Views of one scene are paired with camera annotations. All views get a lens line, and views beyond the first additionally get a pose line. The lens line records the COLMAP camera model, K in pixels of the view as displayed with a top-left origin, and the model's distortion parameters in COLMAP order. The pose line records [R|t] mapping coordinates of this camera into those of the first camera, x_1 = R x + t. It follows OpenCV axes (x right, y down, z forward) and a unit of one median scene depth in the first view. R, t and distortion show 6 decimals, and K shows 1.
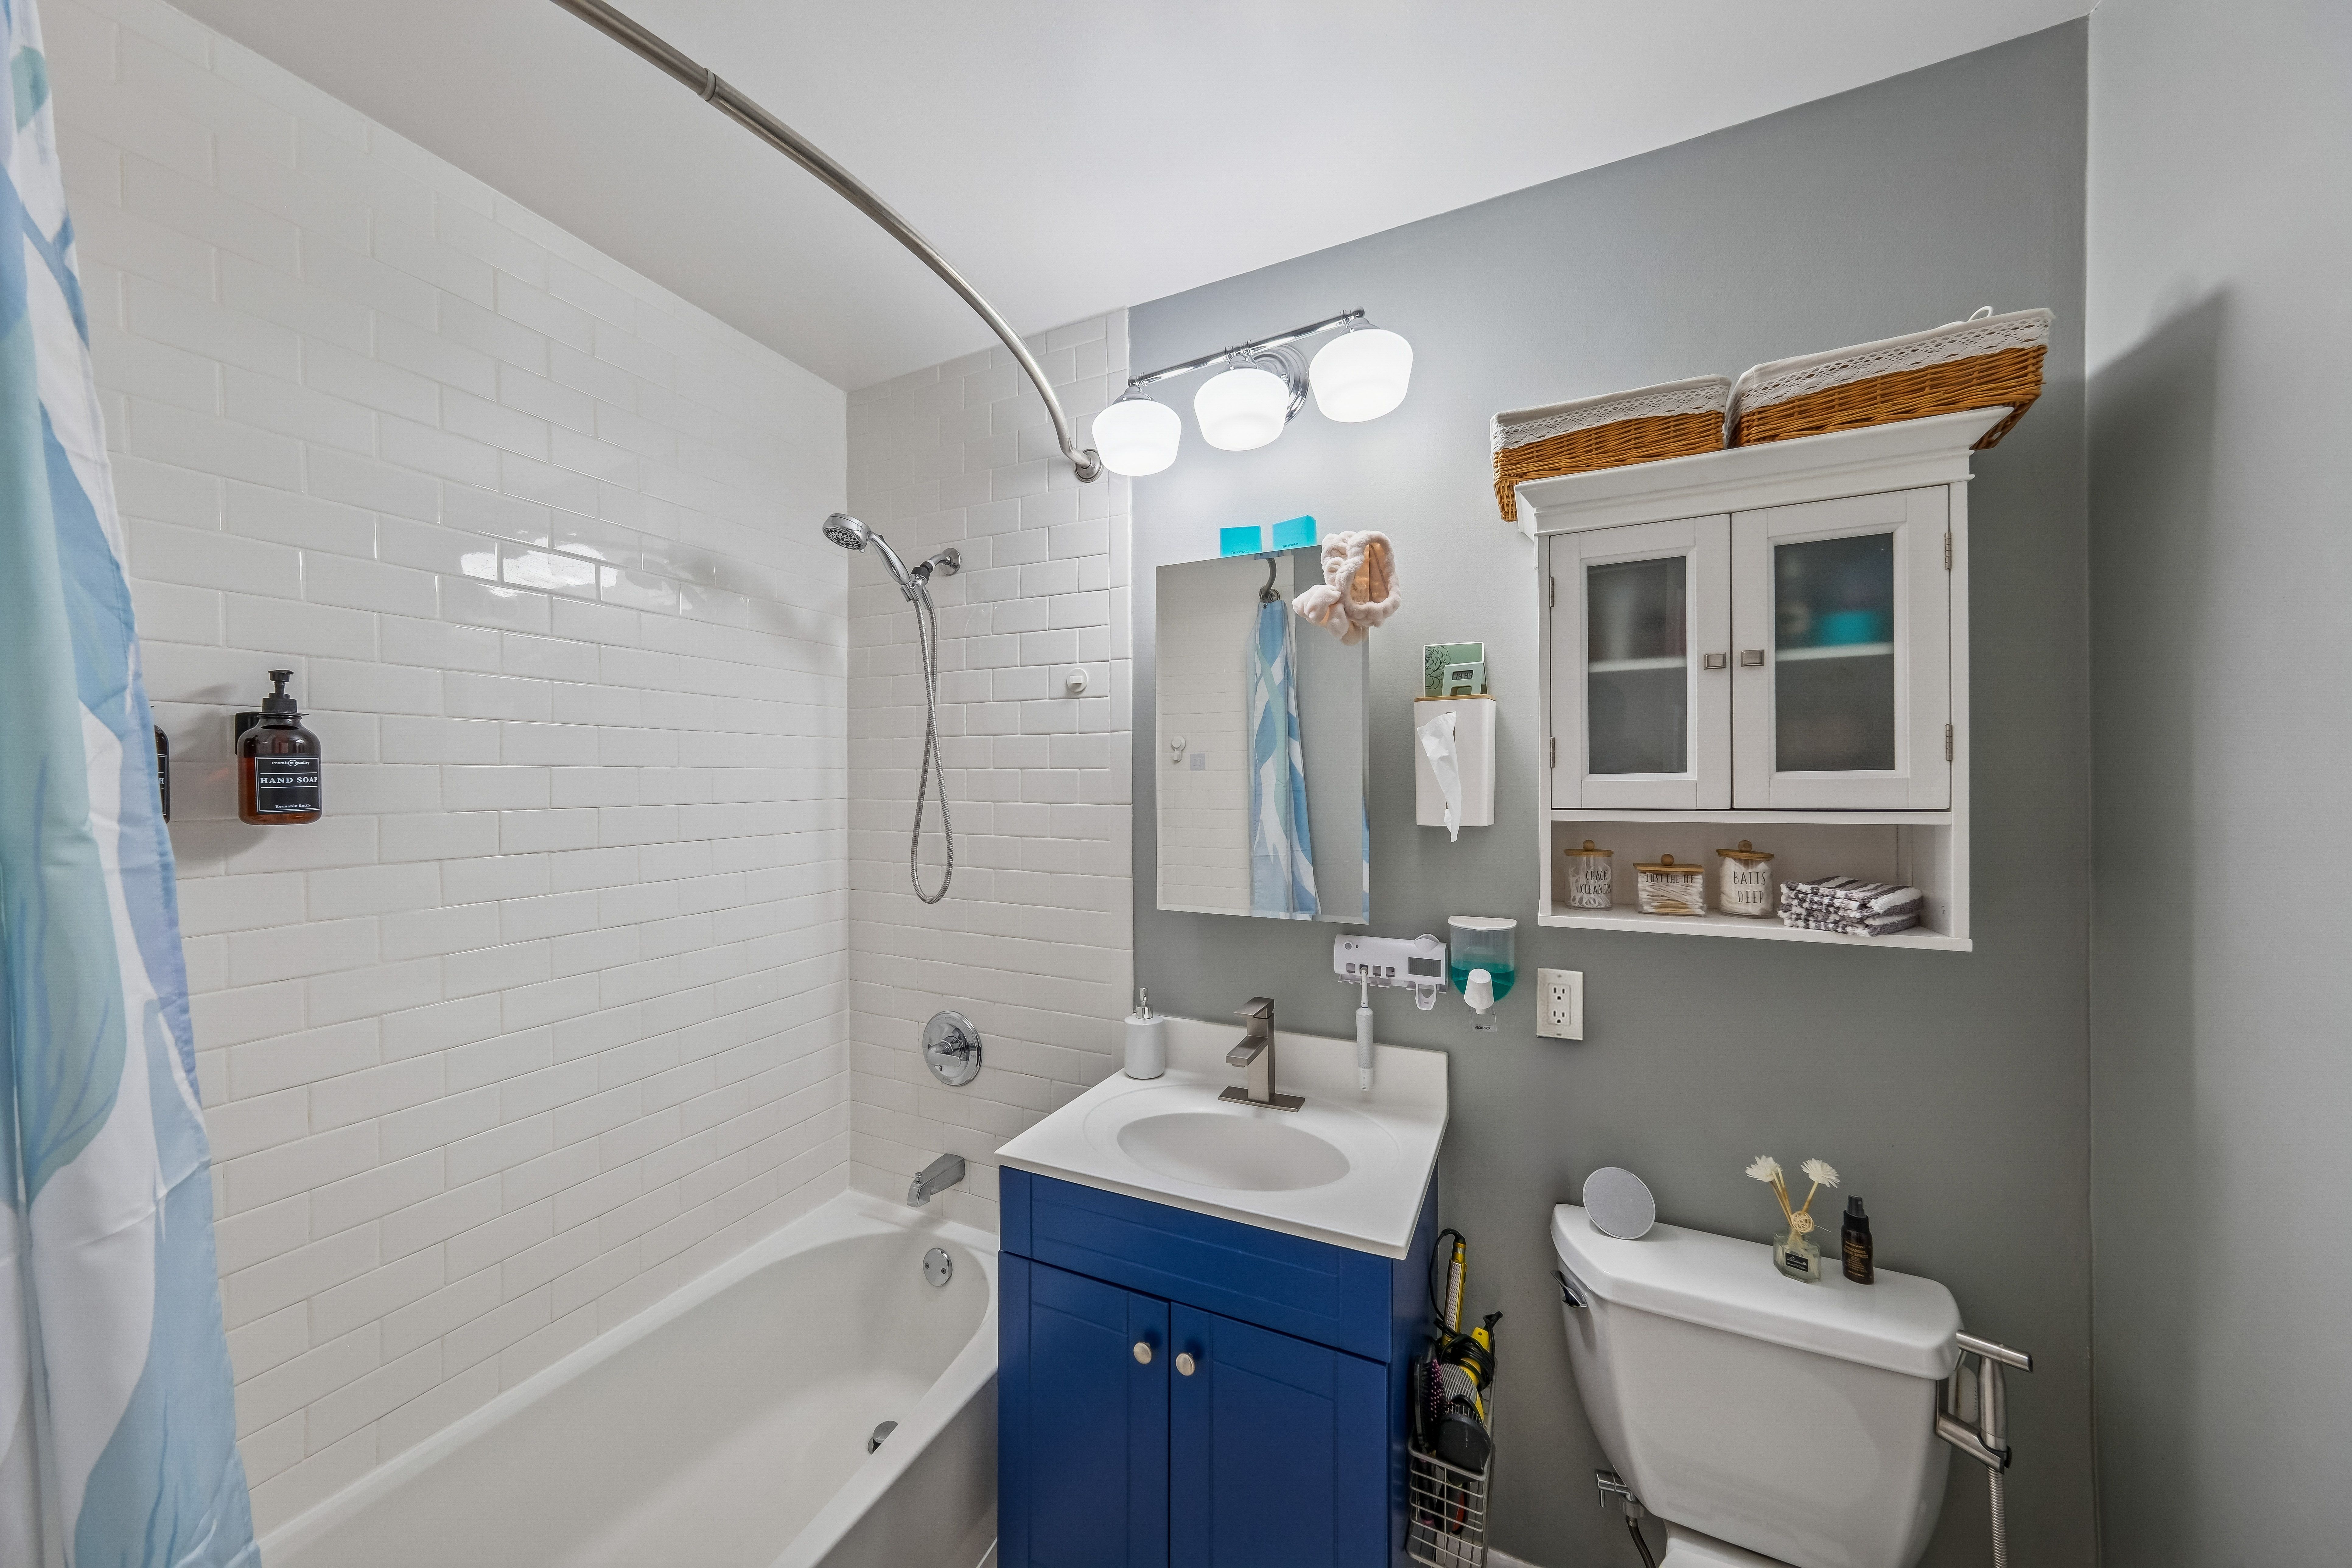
lens RADIAL K [[807.8, 0, 1176.0], [0, 807.8, 784.0], [0, 0, 1]] dist [0.000351, 0.004216]
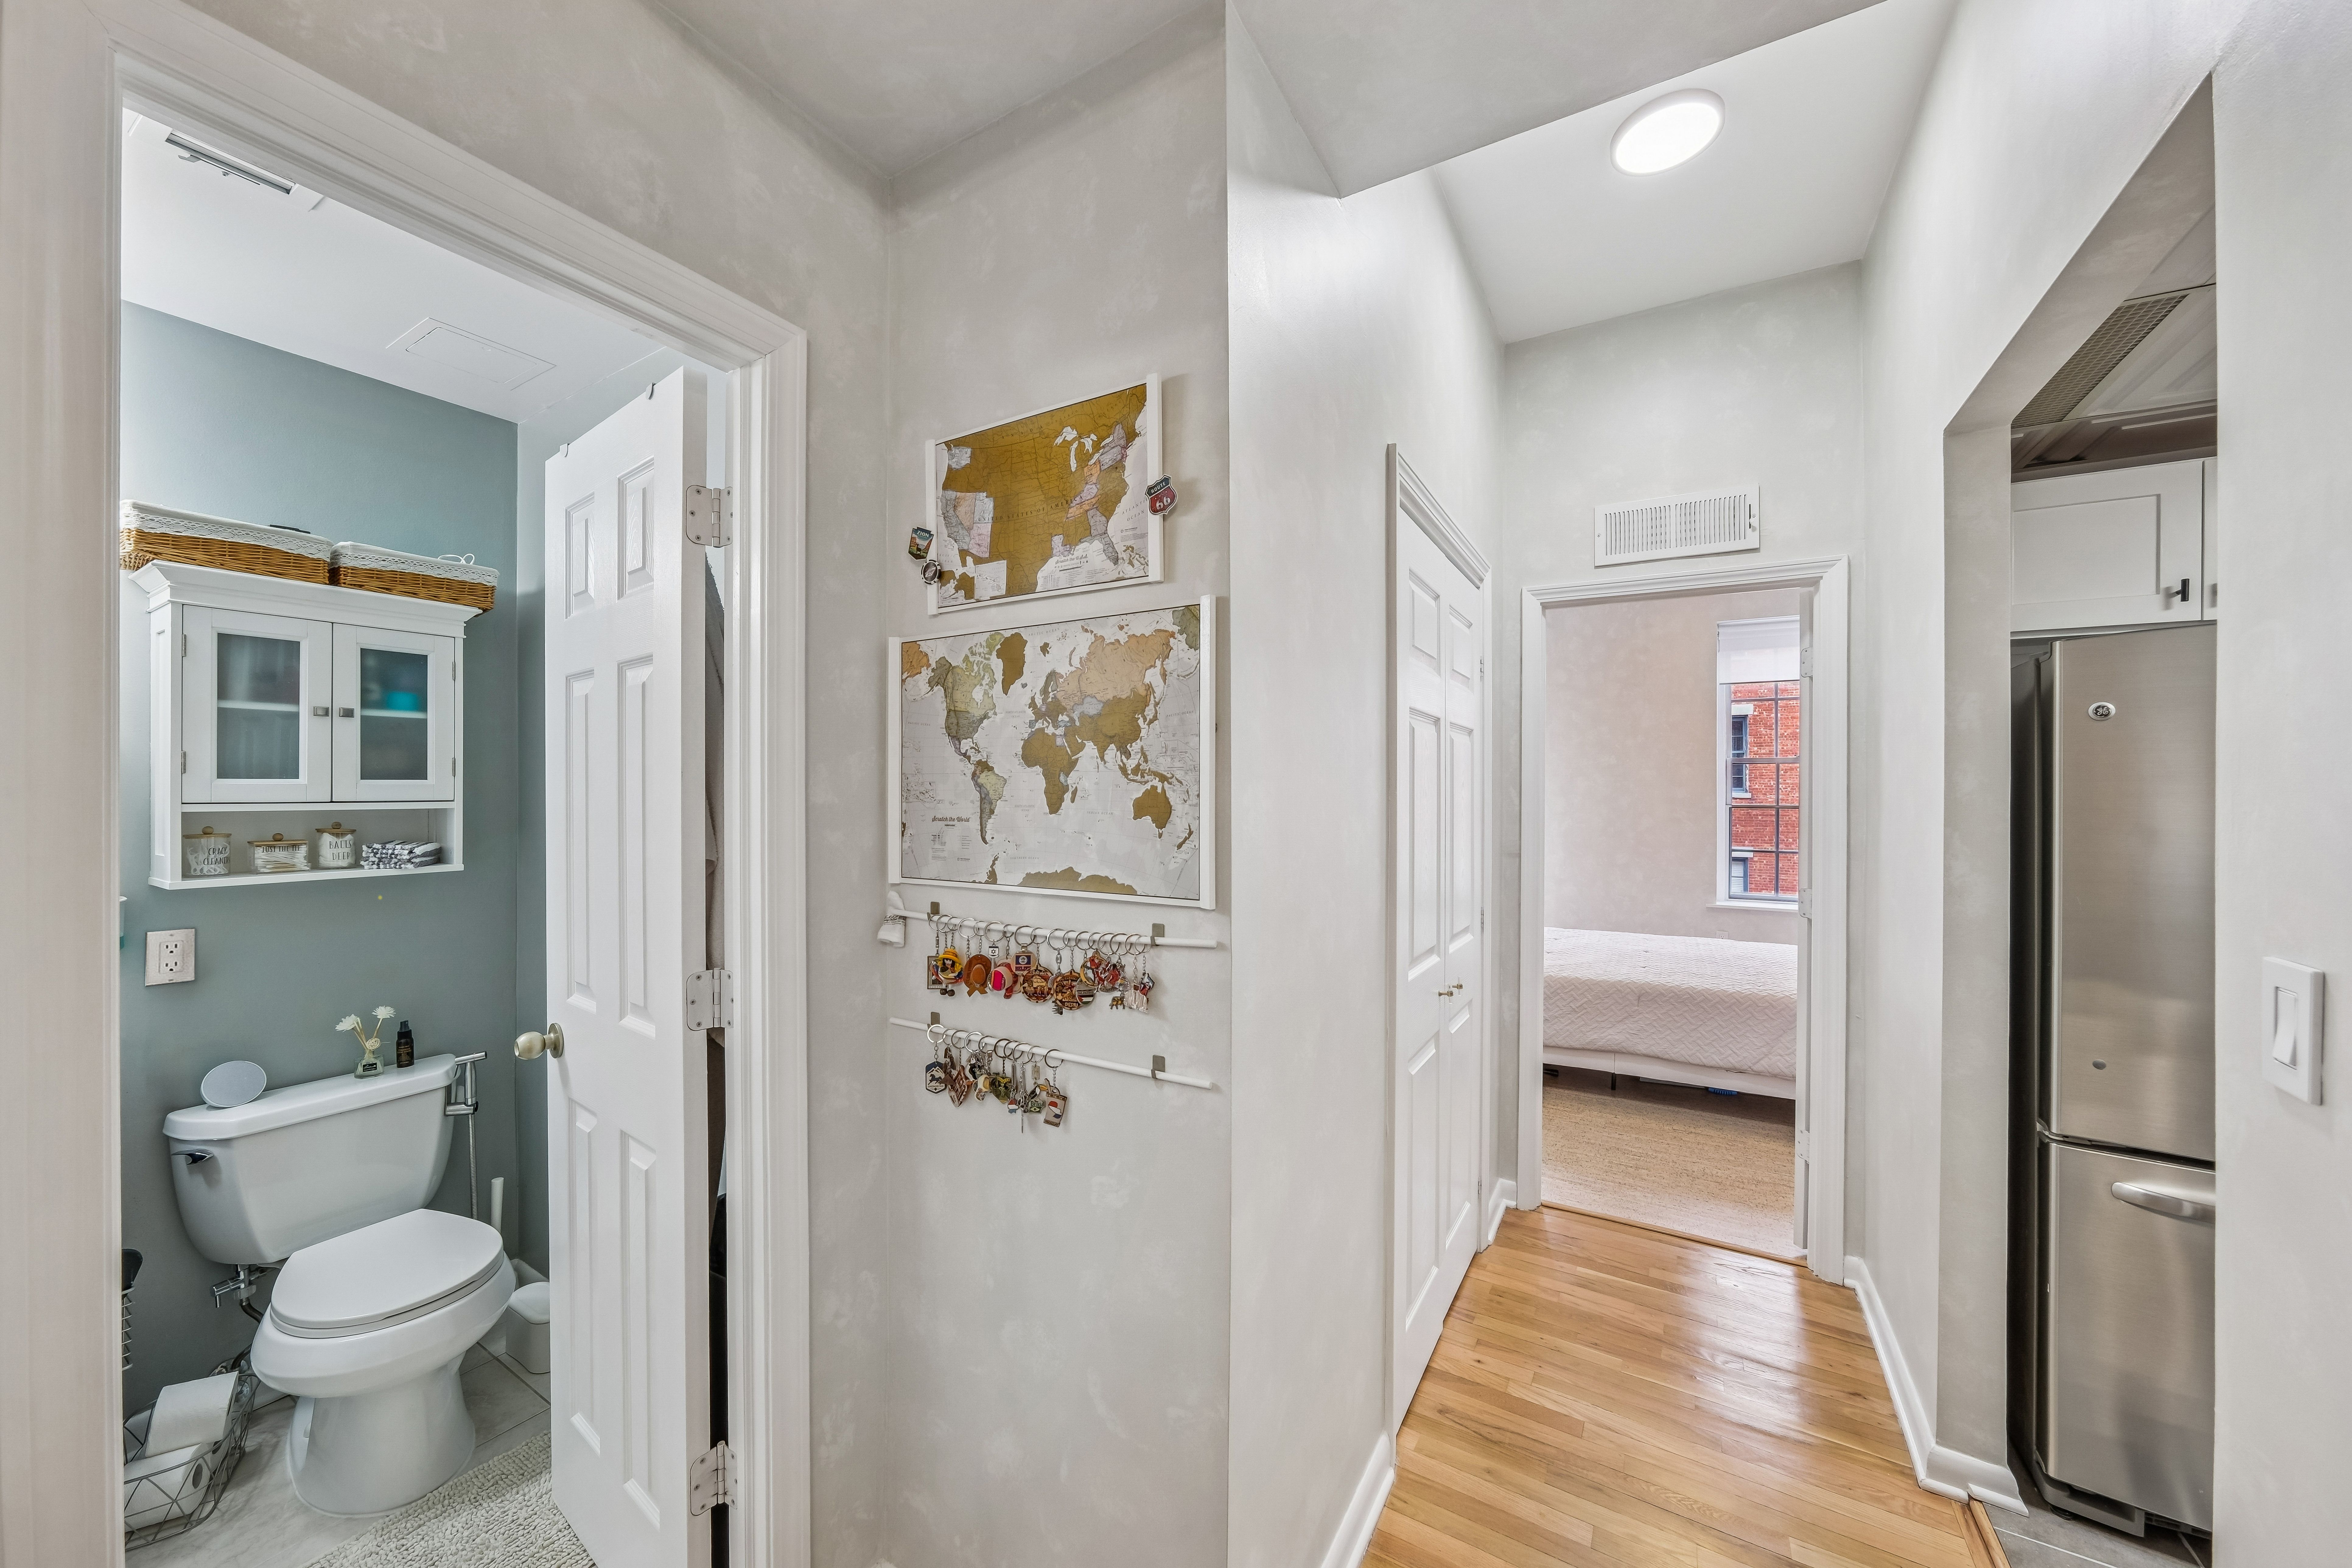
lens RADIAL K [[833.7, 0, 1173.6], [0, 833.7, 795.2], [0, 0, 1]] dist [-0.027106, 0.005589]
pose [[0.099370, 0.002413, 0.995048, -0.795967], [-0.004915, 0.999986, -0.001935, 0.012460], [-0.995038, -0.004699, 0.099380, -0.875177]]
